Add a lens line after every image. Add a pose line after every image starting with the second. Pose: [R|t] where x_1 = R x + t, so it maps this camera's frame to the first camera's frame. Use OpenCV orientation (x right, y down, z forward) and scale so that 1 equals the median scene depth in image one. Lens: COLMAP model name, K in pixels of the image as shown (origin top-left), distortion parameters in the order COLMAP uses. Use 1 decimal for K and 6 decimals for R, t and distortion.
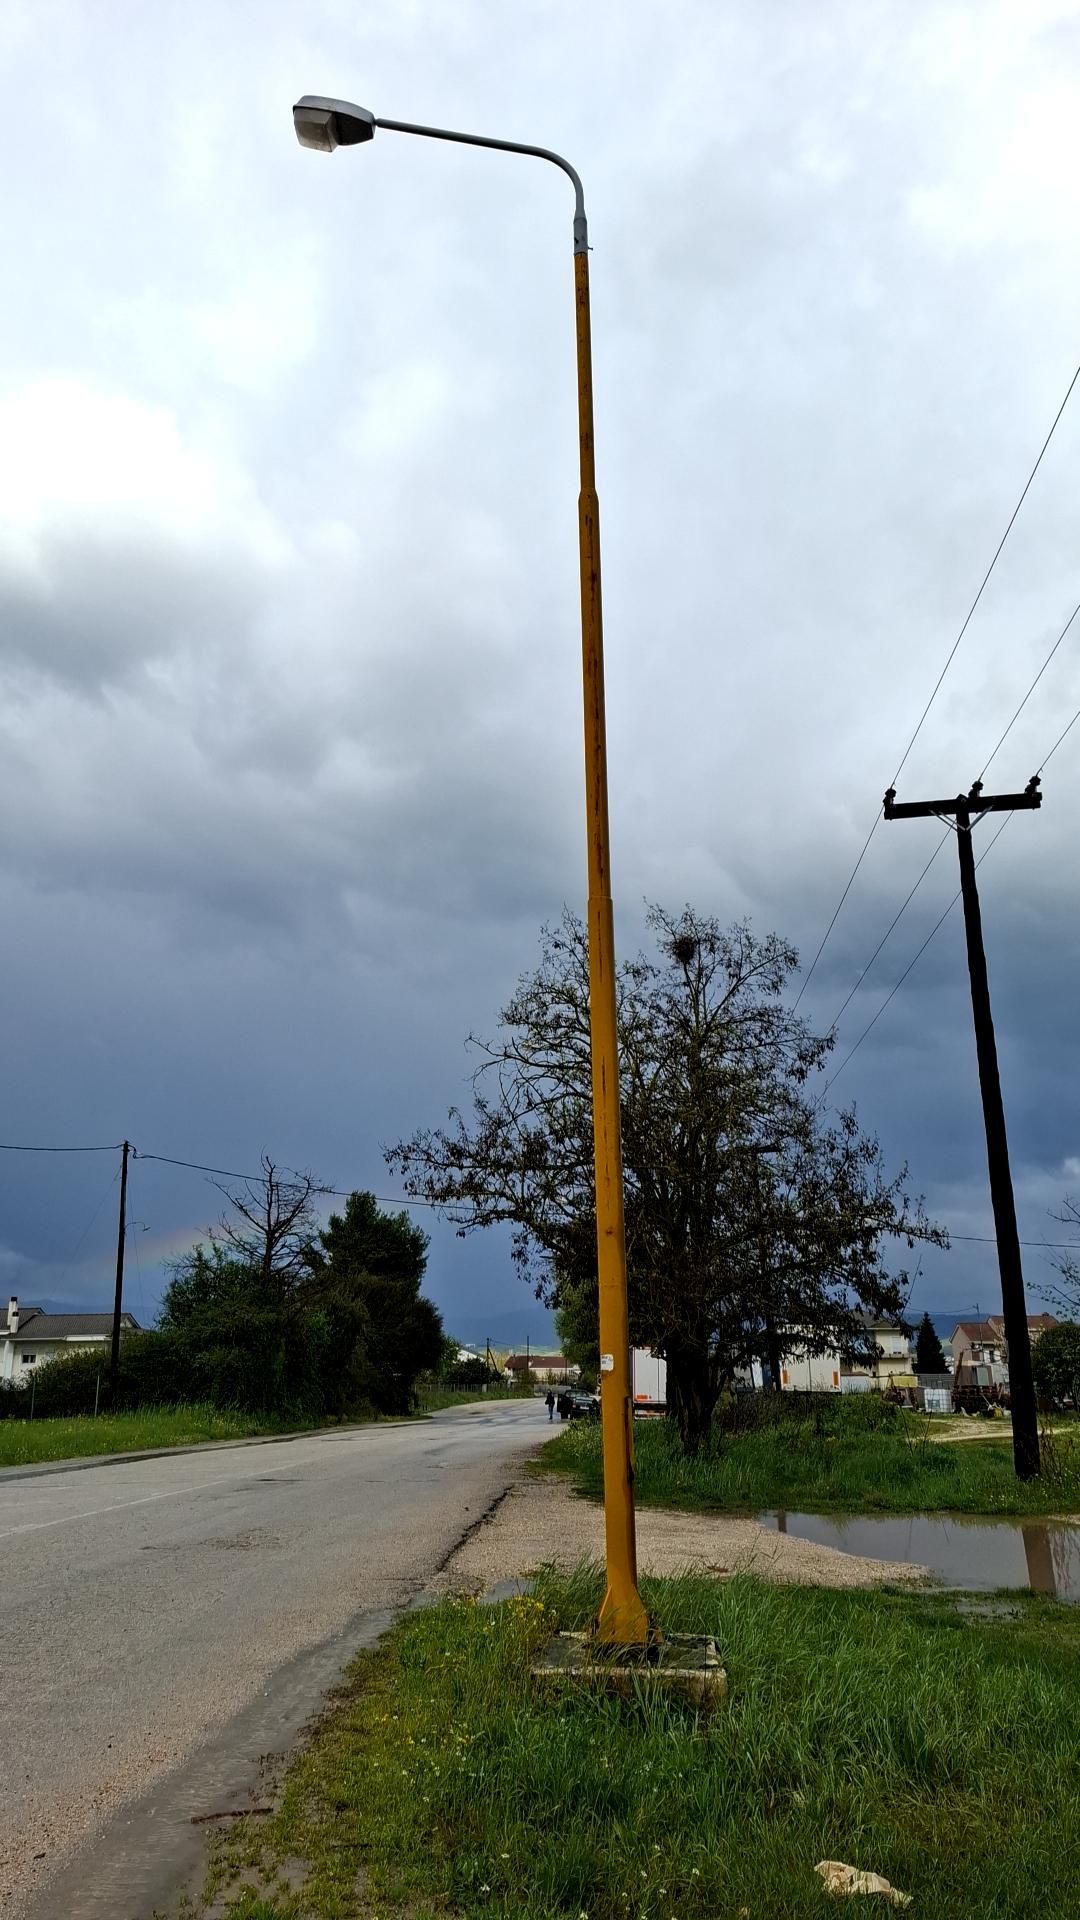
lens RADIAL K [[1361.7, 0, 540.0], [0, 1361.7, 960.0], [0, 0, 1]] dist [0.075536, -0.000715]
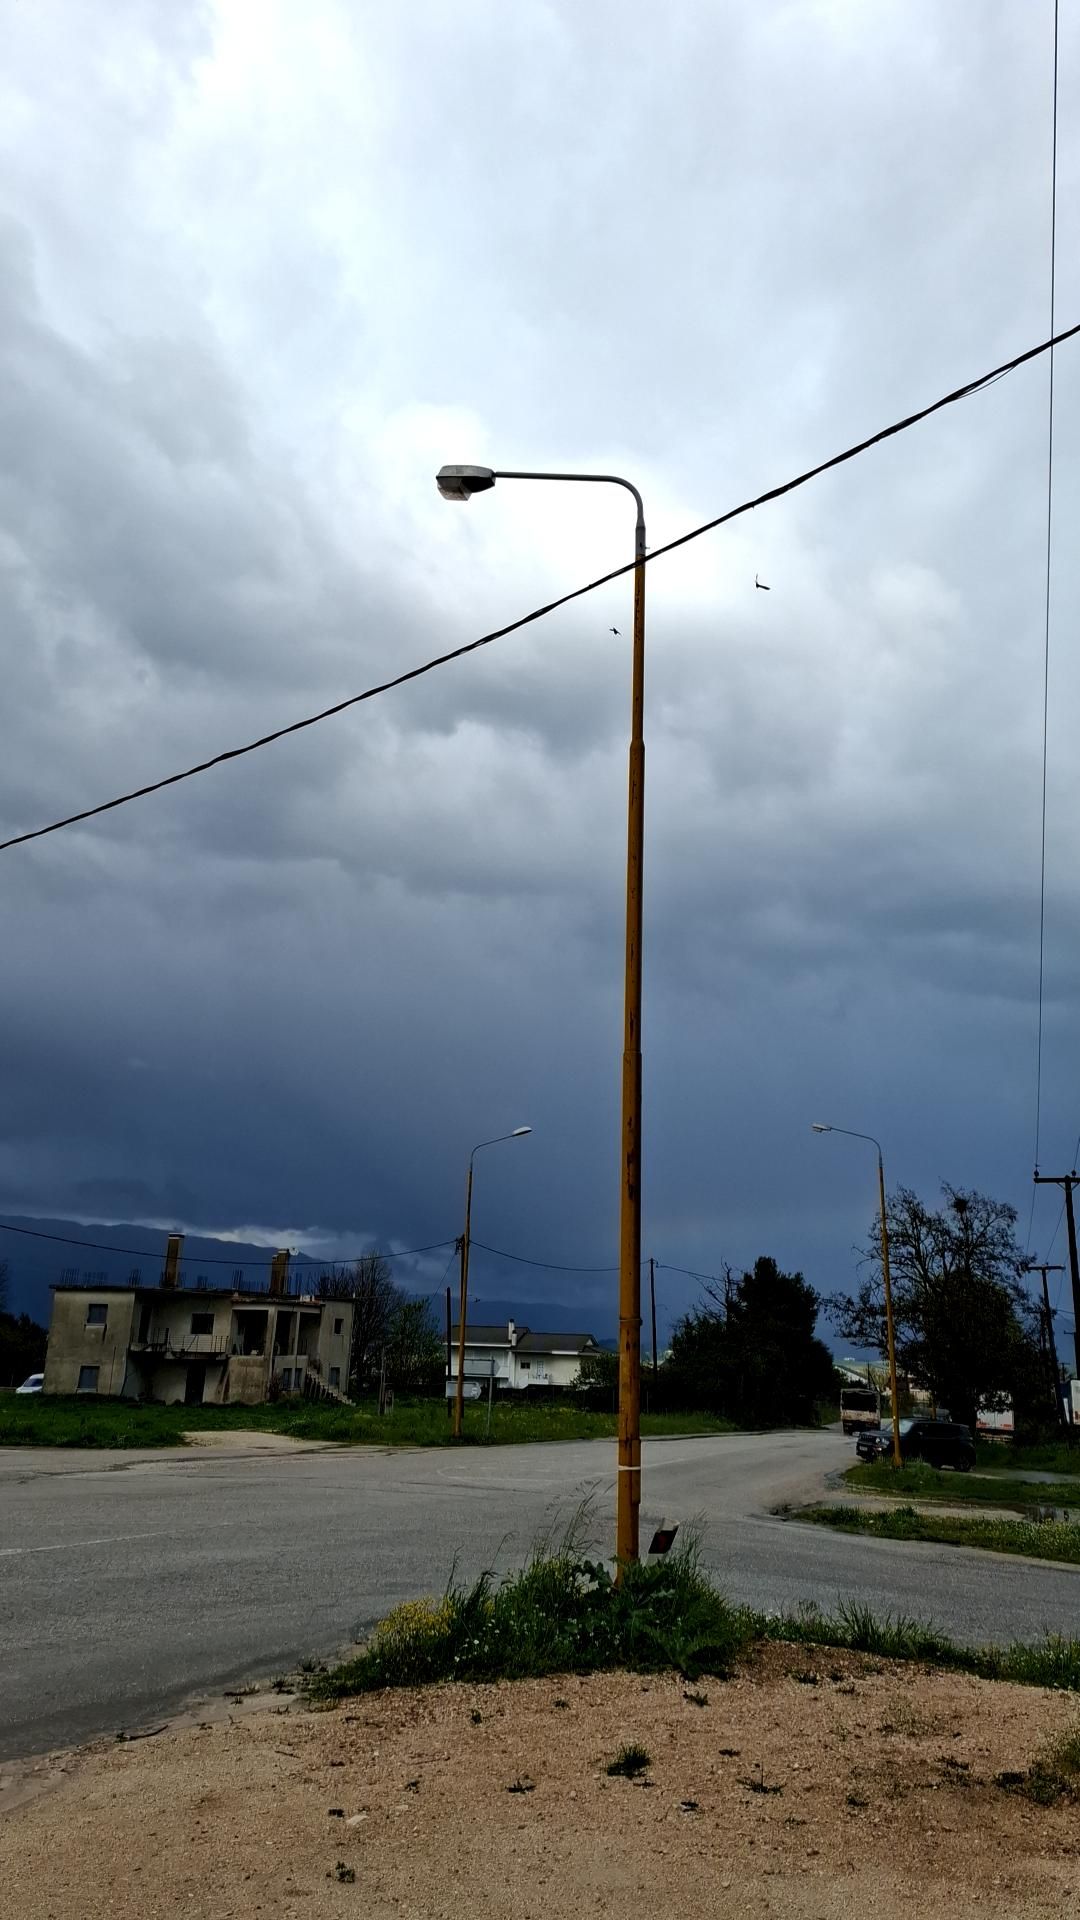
lens RADIAL K [[1361.7, 0, 540.0], [0, 1361.7, 960.0], [0, 0, 1]] dist [0.075536, -0.000715]
pose [[0.965175, -0.032394, -0.259590, 0.024969], [0.031112, 0.999475, -0.009047, -0.211289], [0.259747, 0.000656, 0.965676, -0.649609]]
